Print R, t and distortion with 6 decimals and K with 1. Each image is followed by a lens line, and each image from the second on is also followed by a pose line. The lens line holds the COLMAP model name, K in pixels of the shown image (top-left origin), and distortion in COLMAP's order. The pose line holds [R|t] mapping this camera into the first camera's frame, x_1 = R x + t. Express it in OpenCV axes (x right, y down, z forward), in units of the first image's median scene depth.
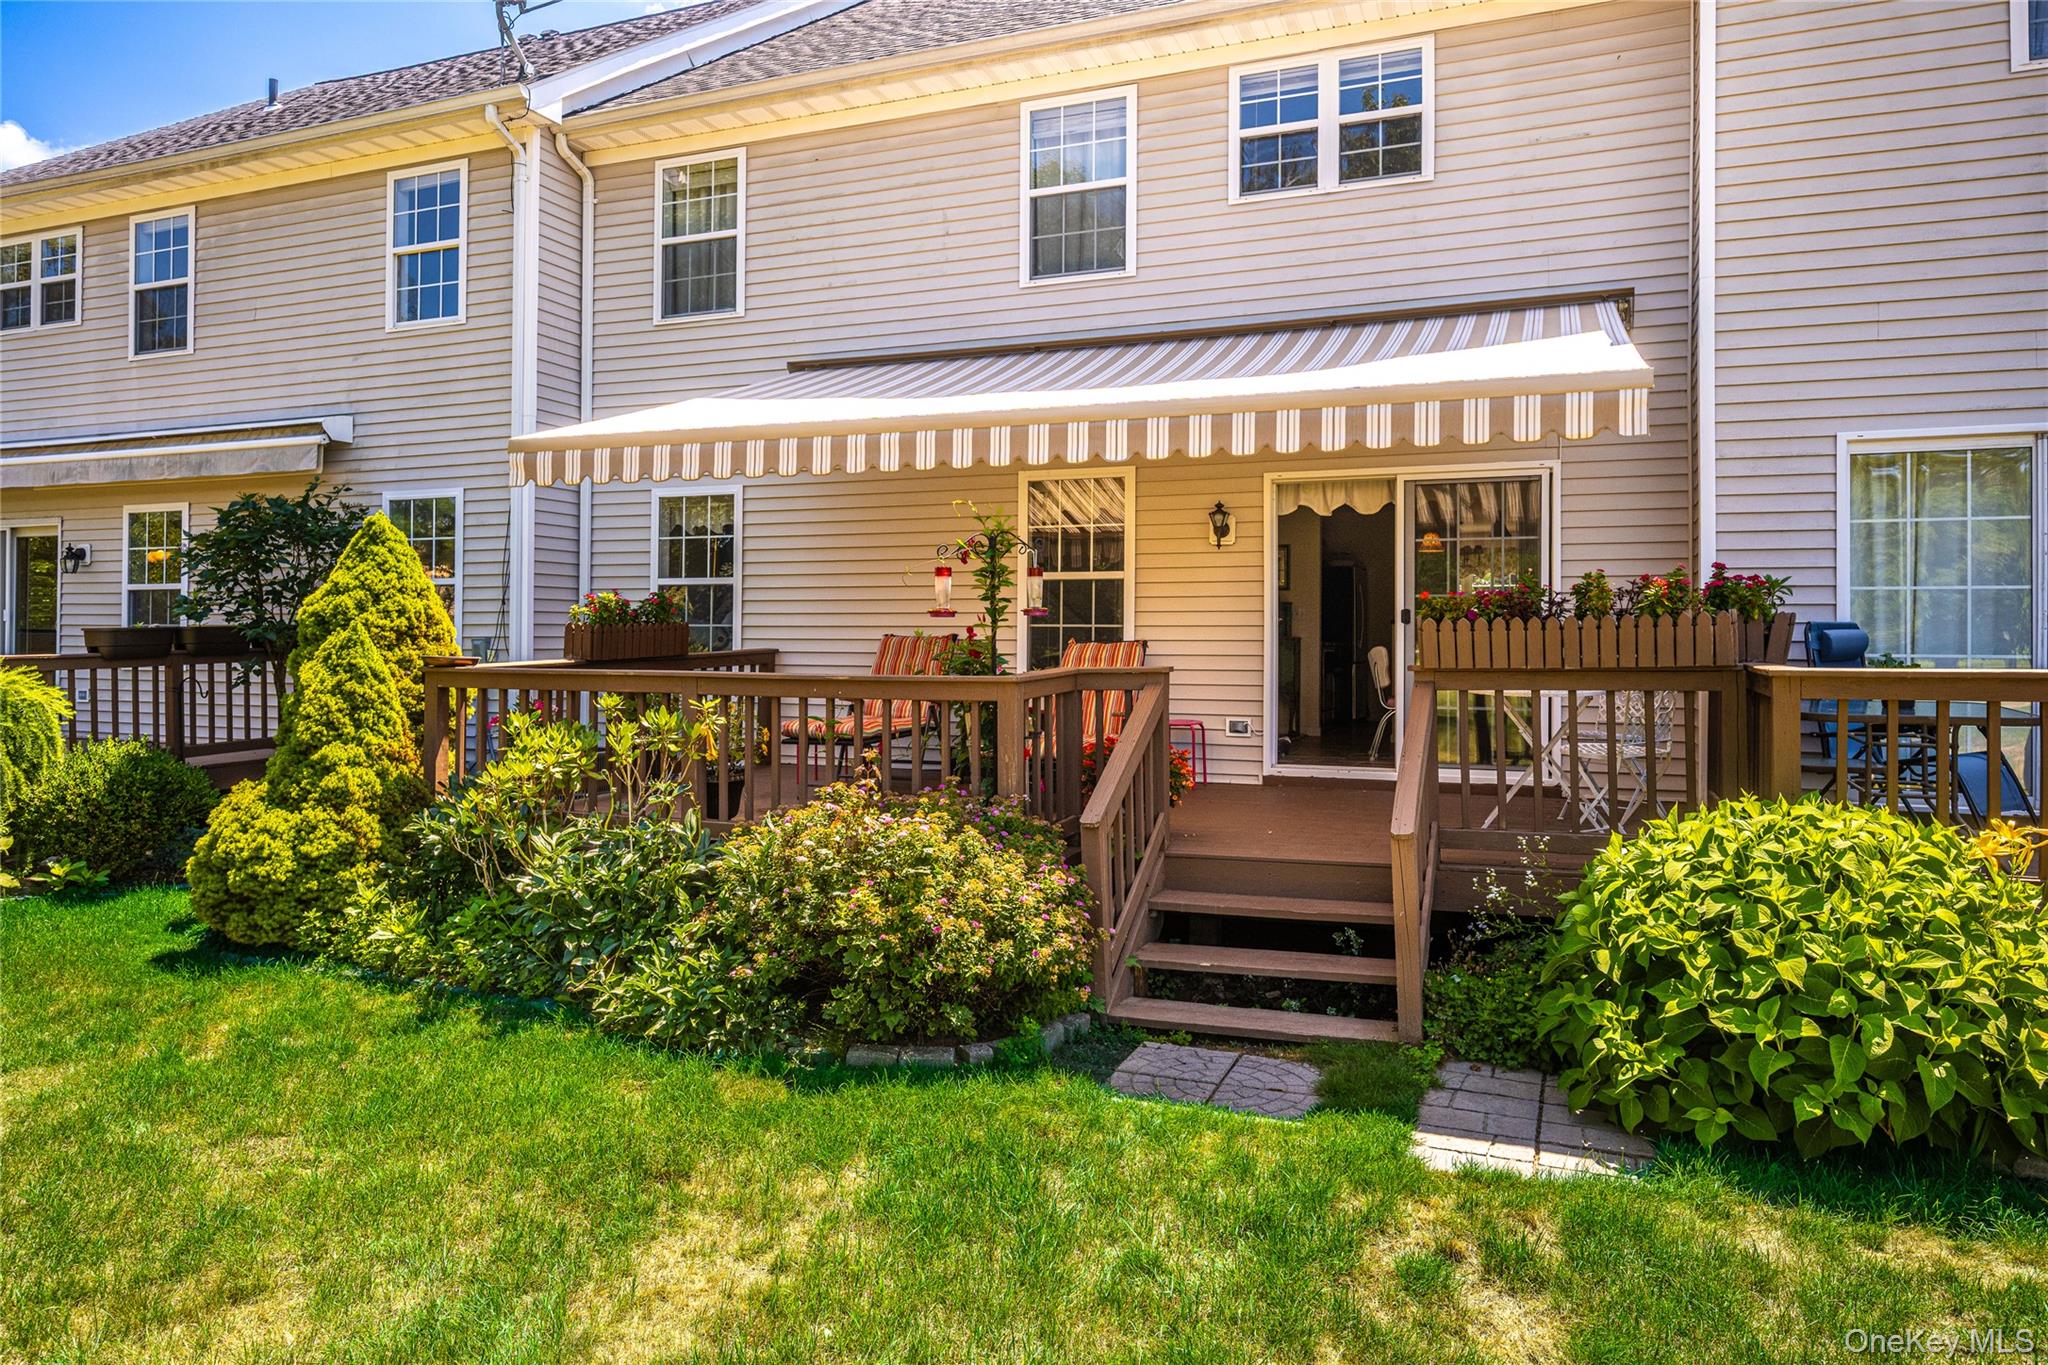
lens RADIAL K [[1232.9, 0, 1000.3], [0, 1232.9, 634.2], [0, 0, 1]] dist [-0.006408, 0.006042]
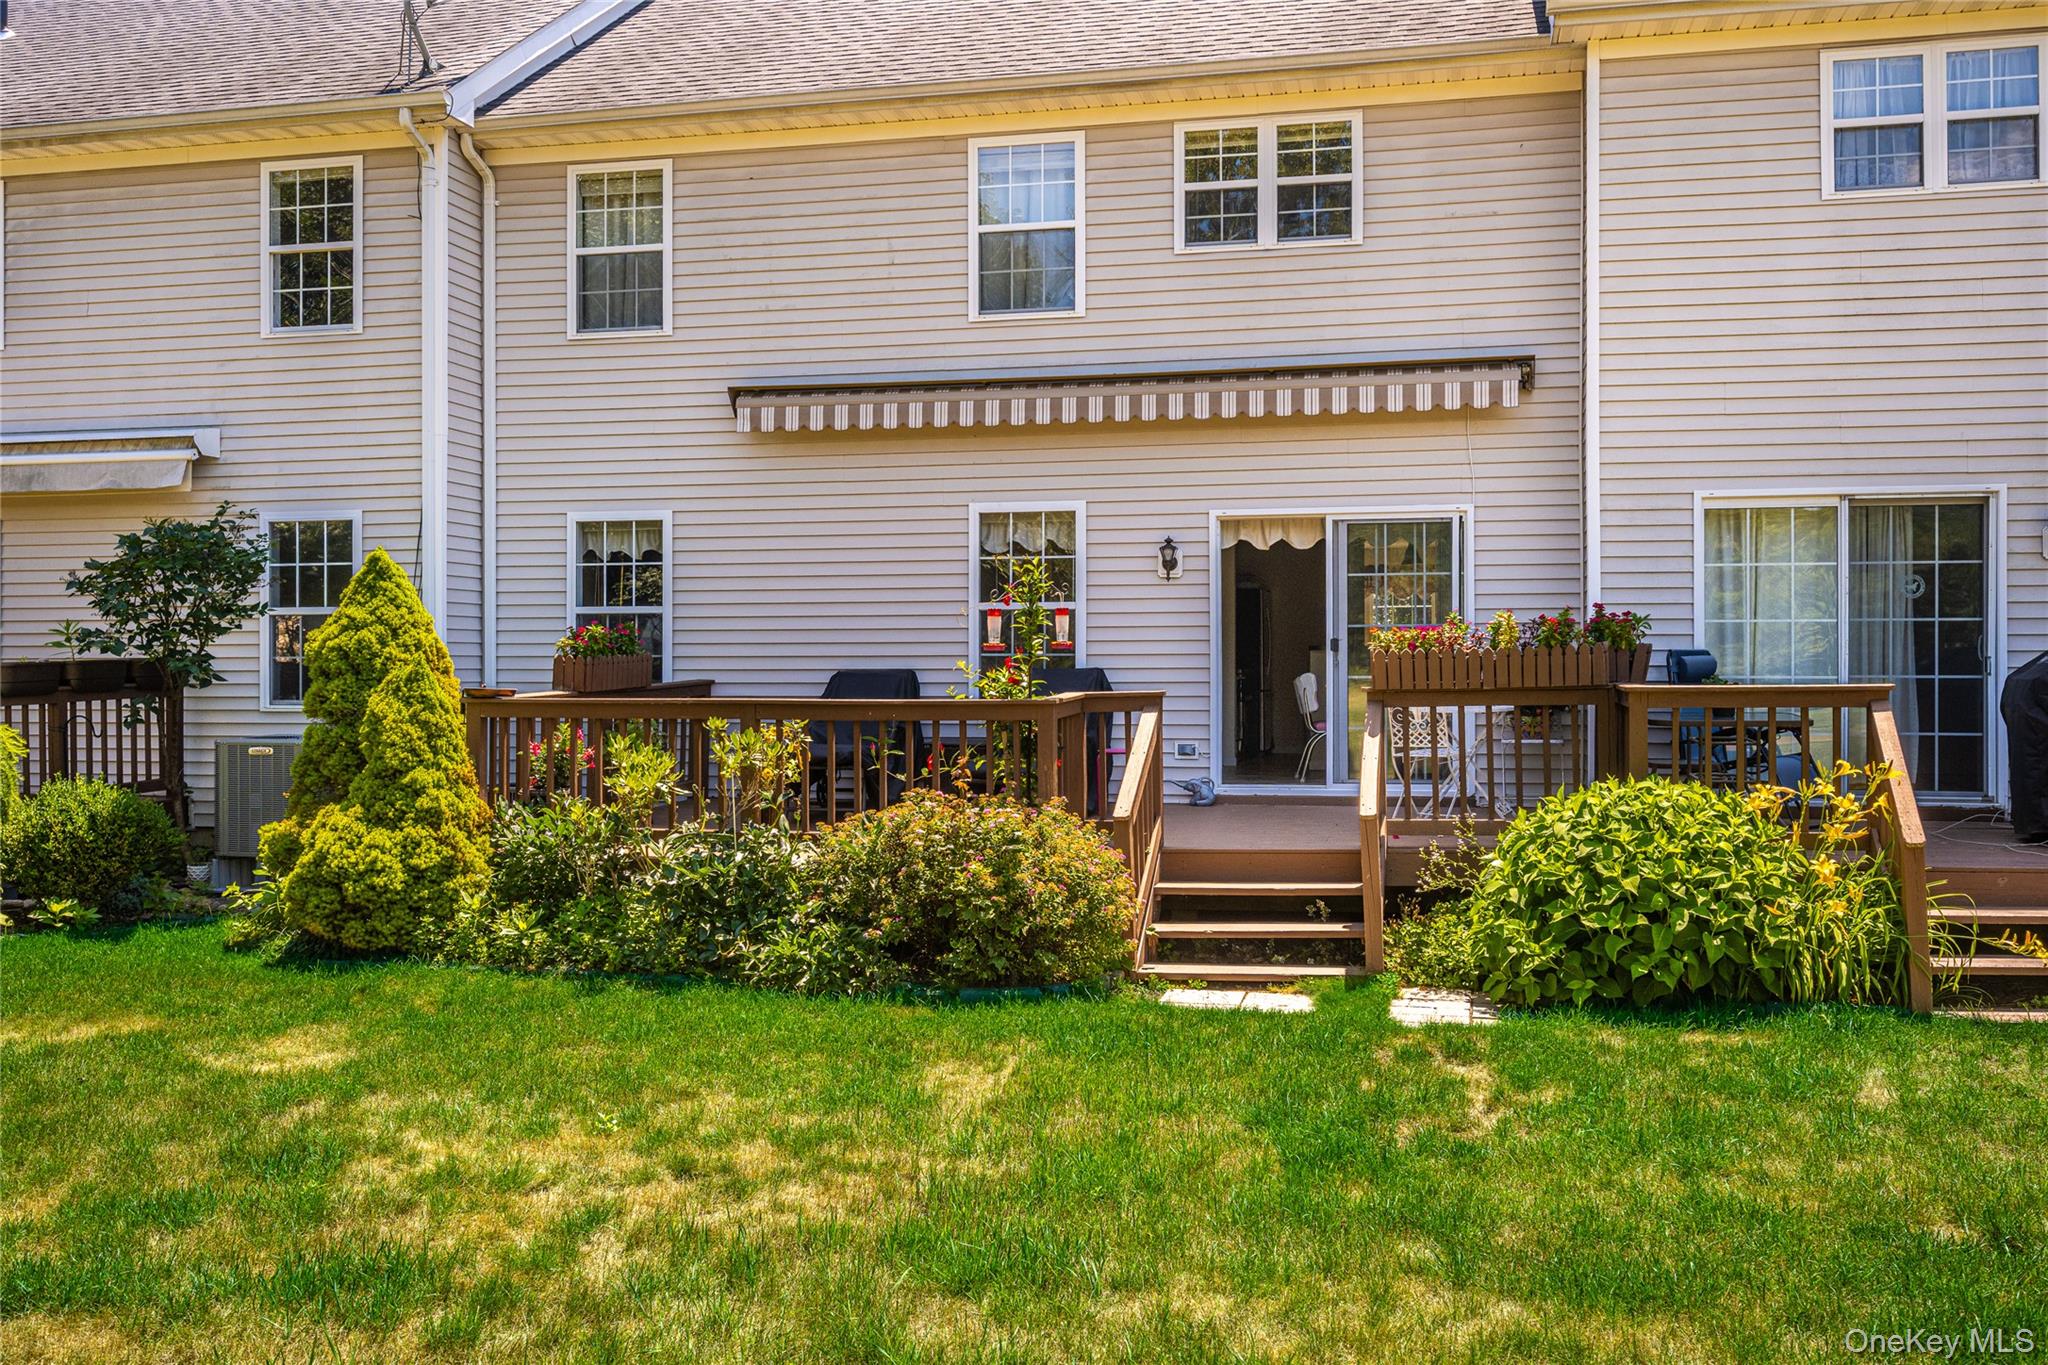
lens RADIAL K [[1600.4, 0, 1023.7], [0, 1600.4, 680.7], [0, 0, 1]] dist [0.005434, -0.007711]
pose [[0.986619, -0.008010, 0.162843, -0.218027], [0.006054, 0.999904, 0.012503, -0.002917], [-0.162927, -0.011350, 0.986573, -0.432608]]
